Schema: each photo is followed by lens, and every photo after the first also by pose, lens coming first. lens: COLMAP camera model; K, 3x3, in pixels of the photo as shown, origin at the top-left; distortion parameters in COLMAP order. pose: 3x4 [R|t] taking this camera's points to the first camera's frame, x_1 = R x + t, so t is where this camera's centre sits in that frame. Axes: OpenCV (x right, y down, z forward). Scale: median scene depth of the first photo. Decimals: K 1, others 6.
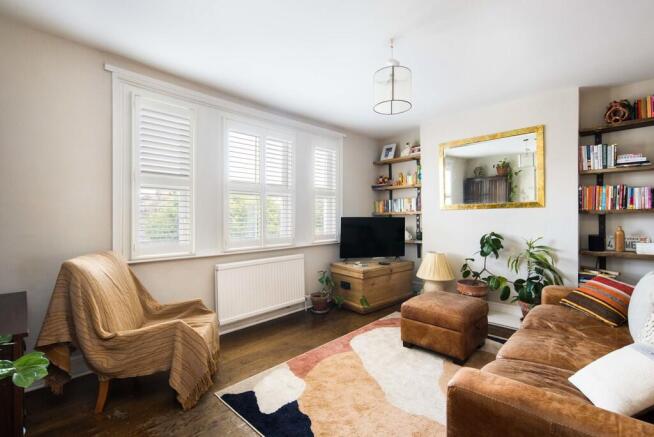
lens RADIAL K [[294.7, 0, 330.0], [0, 294.7, 217.3], [0, 0, 1]] dist [0.006072, -0.004097]
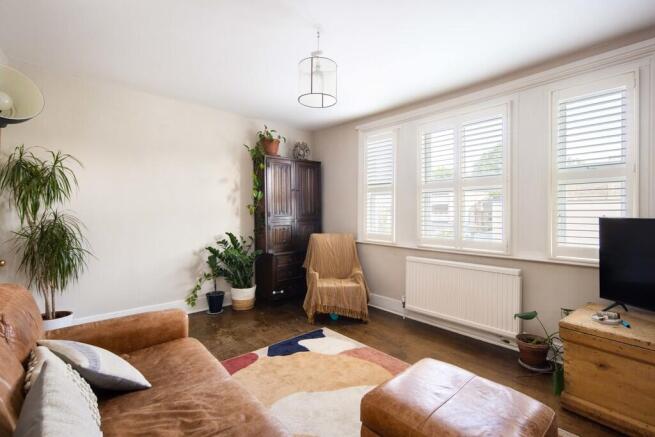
lens RADIAL K [[295.1, 0, 330.0], [0, 295.1, 216.6], [0, 0, 1]] dist [0.006072, -0.004097]
pose [[-0.062853, 0.009124, -0.997981, 0.742964], [-0.012667, 0.999870, 0.009939, -0.001064], [0.997942, 0.013266, -0.062730, 0.718079]]
